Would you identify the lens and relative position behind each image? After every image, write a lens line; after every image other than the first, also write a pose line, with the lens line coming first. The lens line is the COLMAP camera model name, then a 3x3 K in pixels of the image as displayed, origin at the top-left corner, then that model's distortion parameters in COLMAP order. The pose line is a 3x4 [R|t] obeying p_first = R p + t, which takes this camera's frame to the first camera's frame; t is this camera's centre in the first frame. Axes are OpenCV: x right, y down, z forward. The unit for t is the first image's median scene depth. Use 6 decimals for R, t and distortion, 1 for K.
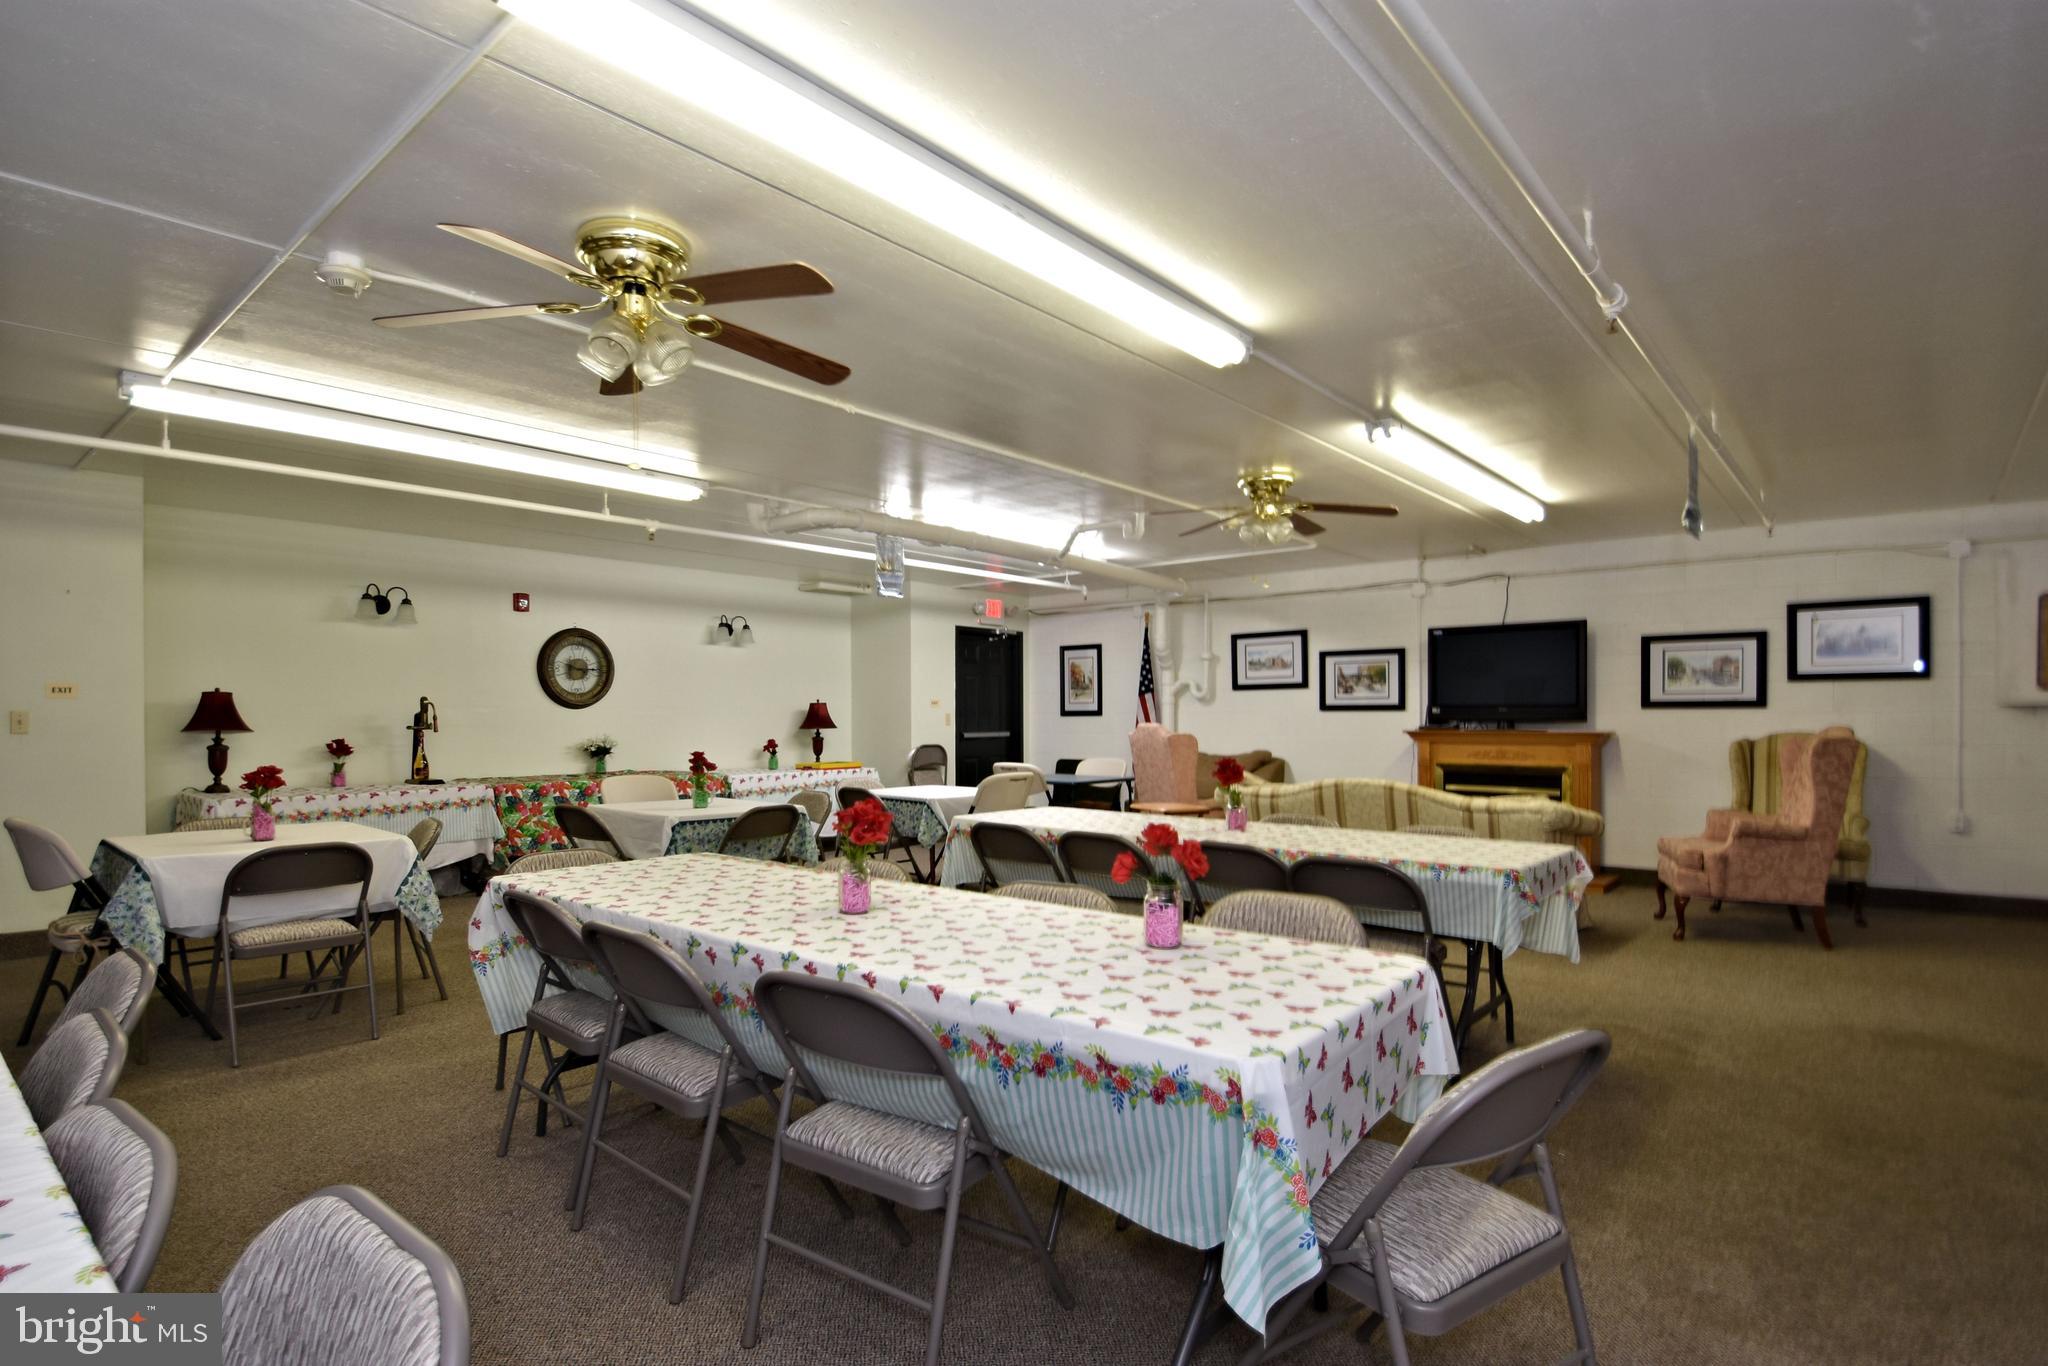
lens RADIAL K [[1051.7, 0, 1025.2], [0, 1051.7, 715.7], [0, 0, 1]] dist [-0.002240, -0.021823]
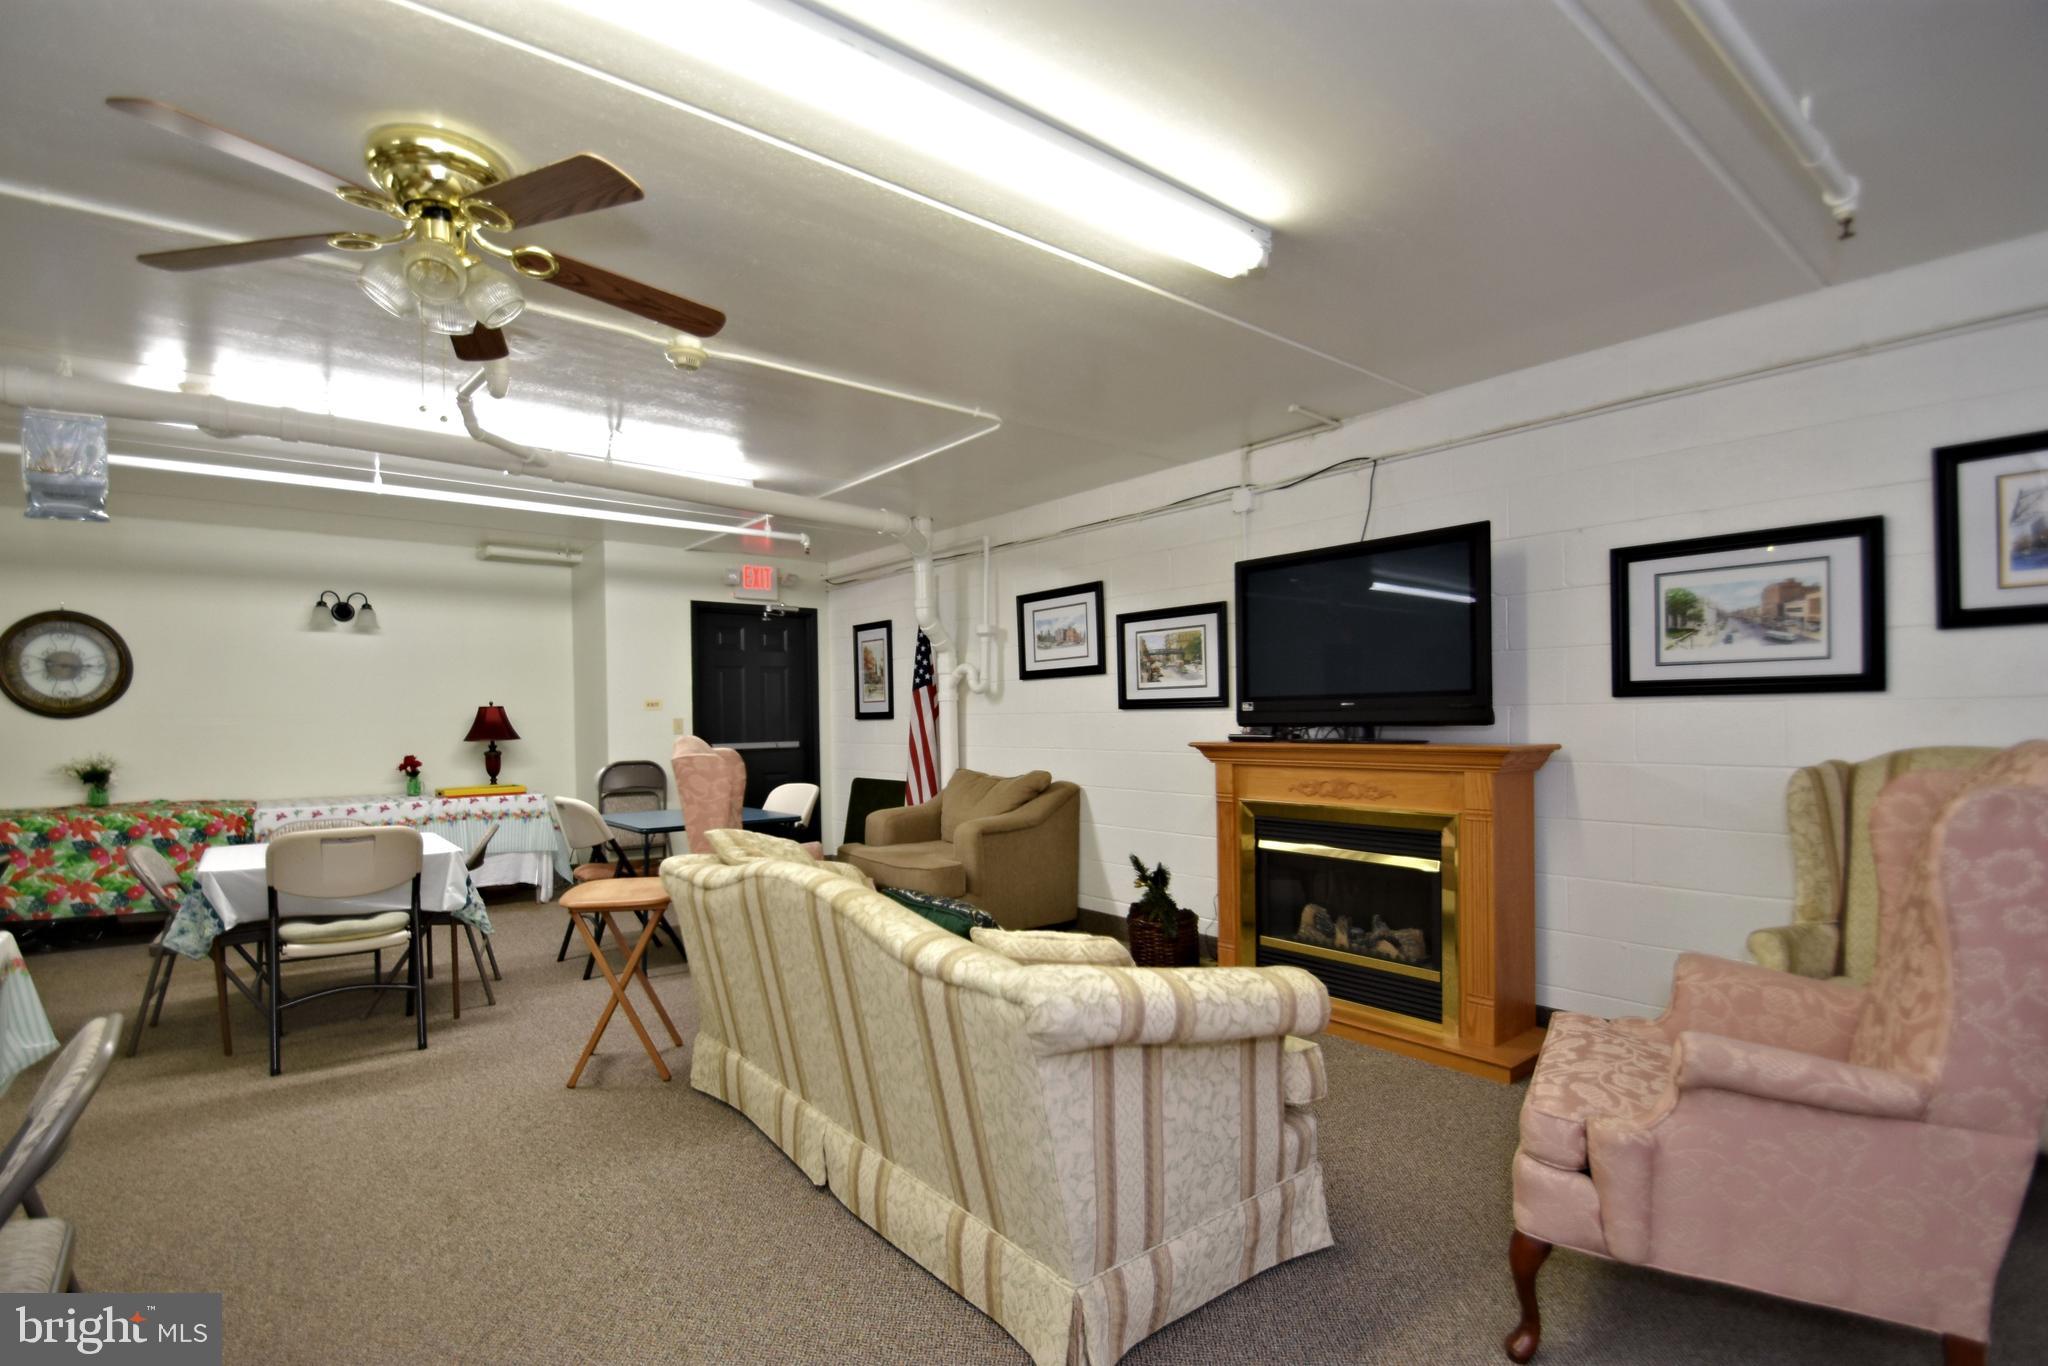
lens RADIAL K [[1009.7, 0, 1017.4], [0, 1009.7, 738.6], [0, 0, 1]] dist [0.012085, -0.018845]
pose [[0.978347, -0.005491, -0.206900, 0.343459], [0.009489, 0.999787, 0.018333, 0.000874], [0.206755, -0.019899, 0.978190, 0.396197]]
